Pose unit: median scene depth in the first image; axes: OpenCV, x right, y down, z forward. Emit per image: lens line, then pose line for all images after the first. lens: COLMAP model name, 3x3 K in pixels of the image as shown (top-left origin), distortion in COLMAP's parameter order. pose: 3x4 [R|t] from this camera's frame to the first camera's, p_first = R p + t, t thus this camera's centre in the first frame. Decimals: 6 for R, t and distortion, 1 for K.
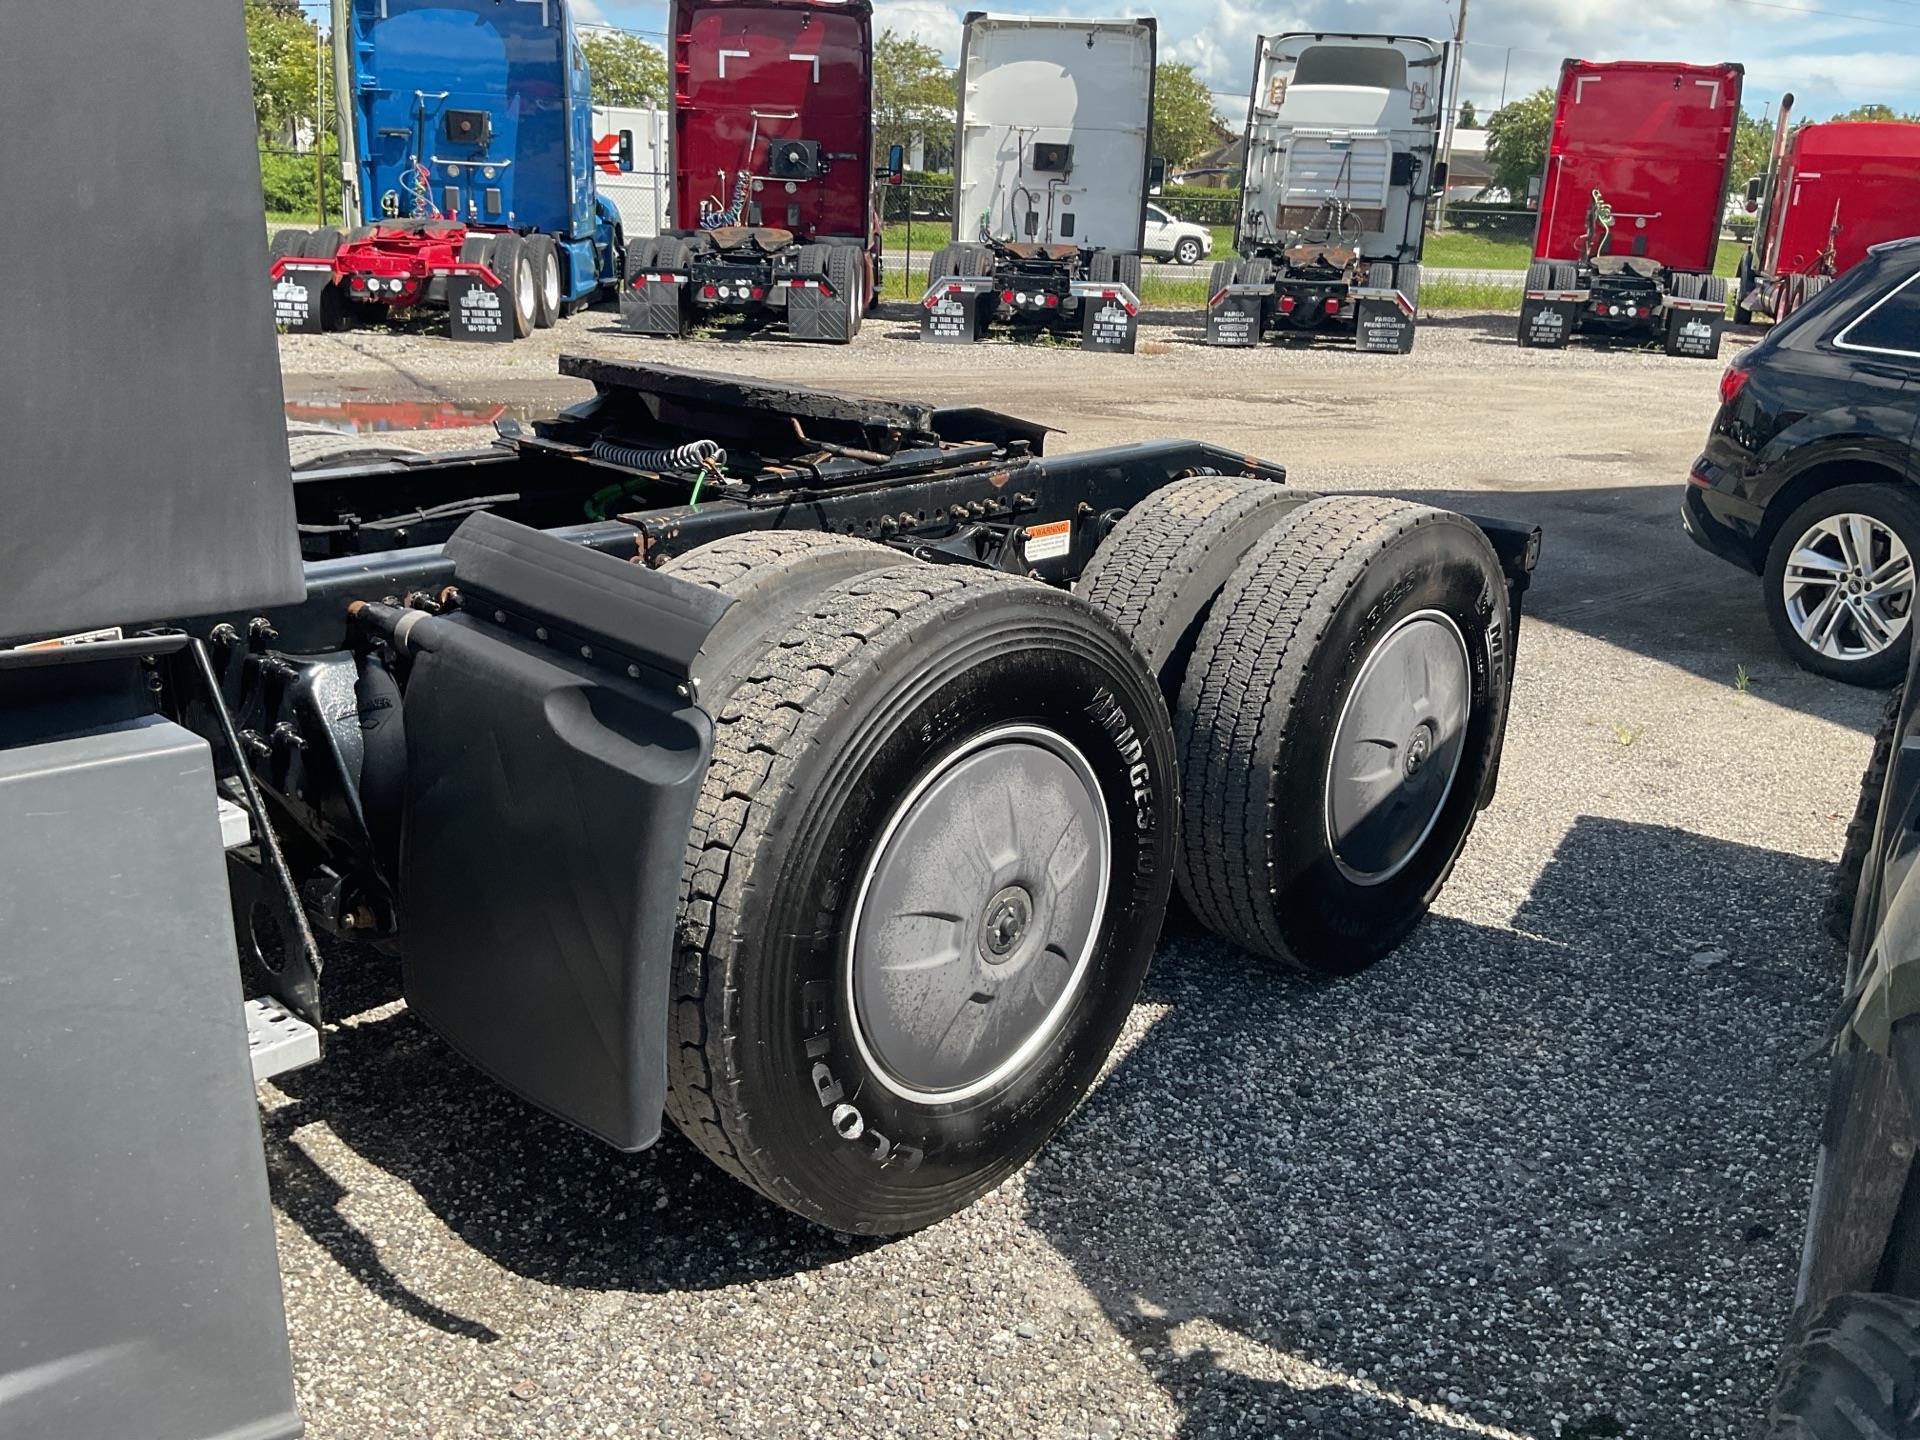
lens RADIAL K [[1589.5, 0, 960.0], [0, 1589.5, 720.0], [0, 0, 1]] dist [0.123792, -0.259290]
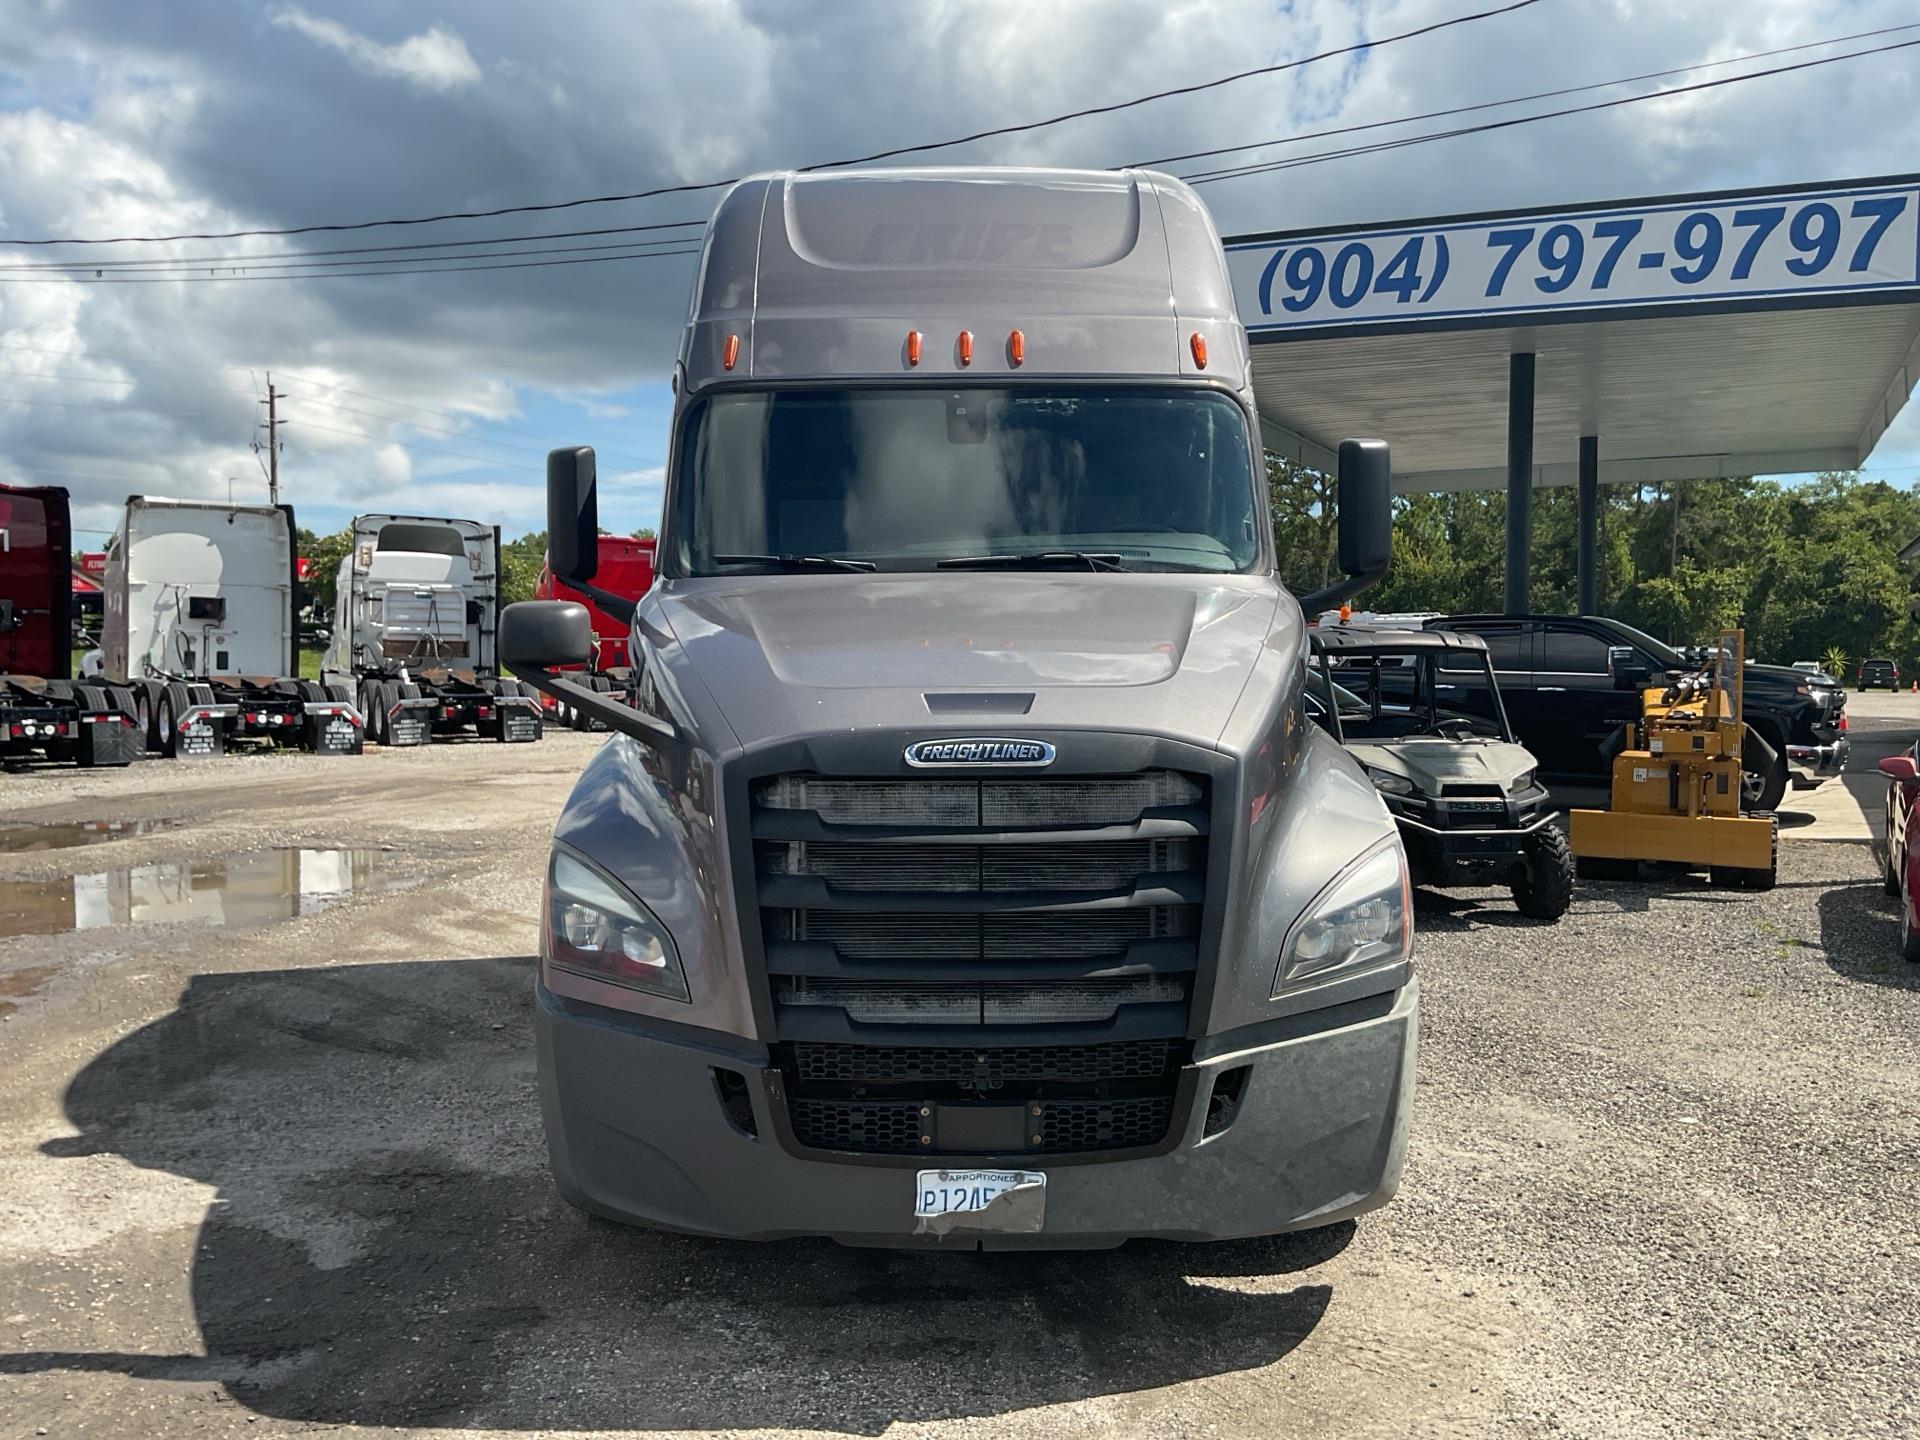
lens RADIAL K [[1584.9, 0, 966.5], [0, 1584.9, 720.0], [0, 0, 1]] dist [0.099366, -0.190867]
pose [[0.722582, -0.065629, 0.688163, -0.370162], [0.229561, 0.961772, -0.149320, 0.040403], [-0.652056, 0.265871, 0.710025, -0.201999]]
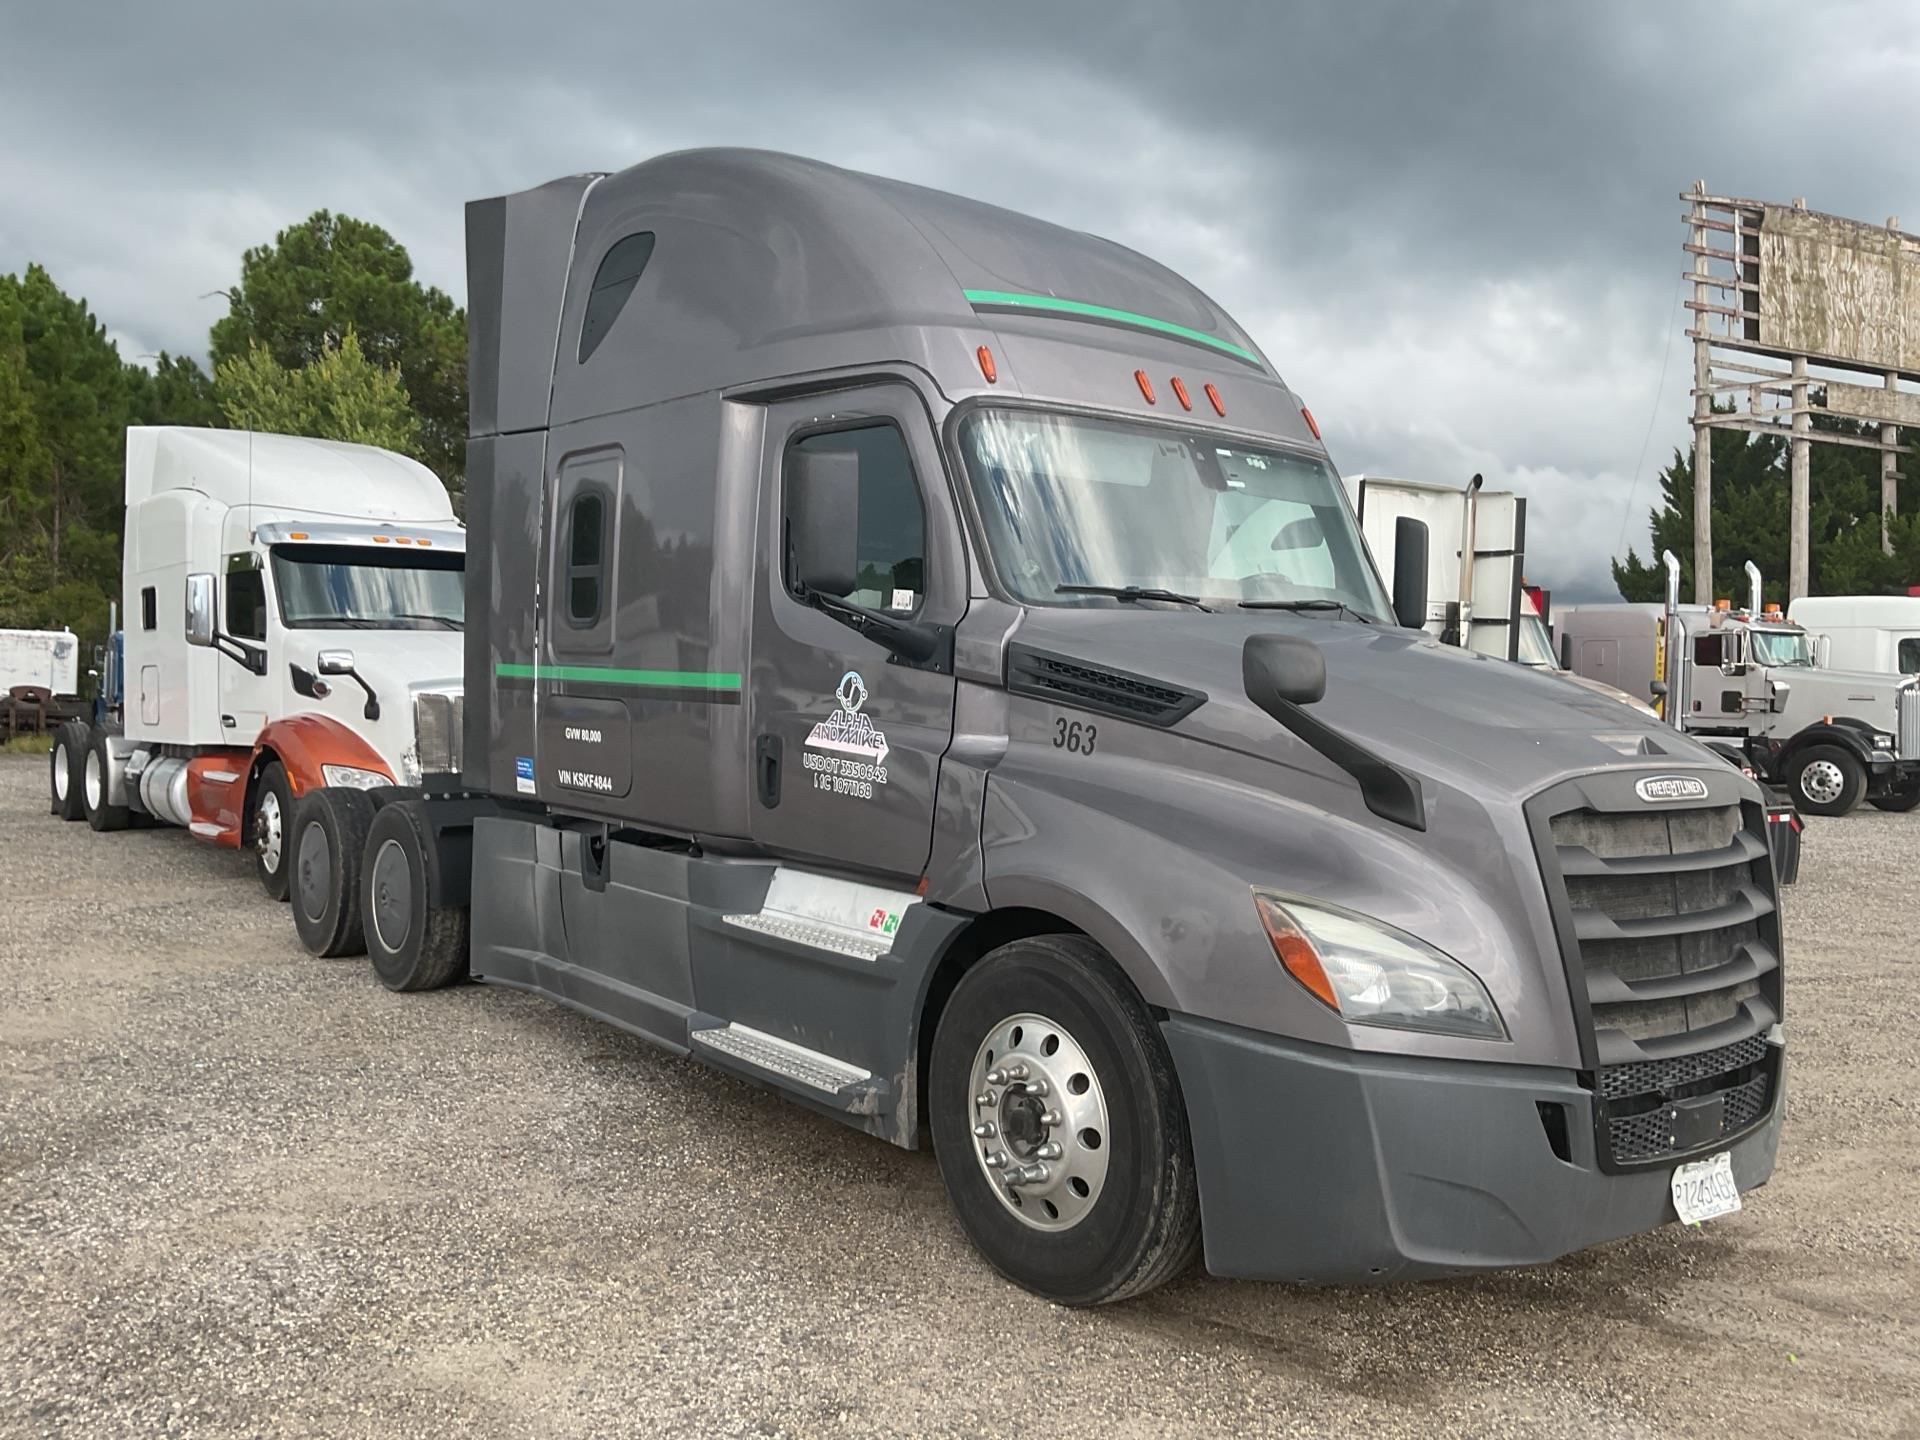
lens RADIAL K [[1601.9, 0, 959.0], [0, 1601.9, 712.2], [0, 0, 1]] dist [0.045828, -0.088005]
pose [[0.139349, -0.042826, 0.989317, -0.461502], [0.273647, 0.961825, 0.003091, -0.017749], [-0.951682, 0.270293, 0.145748, -0.020054]]
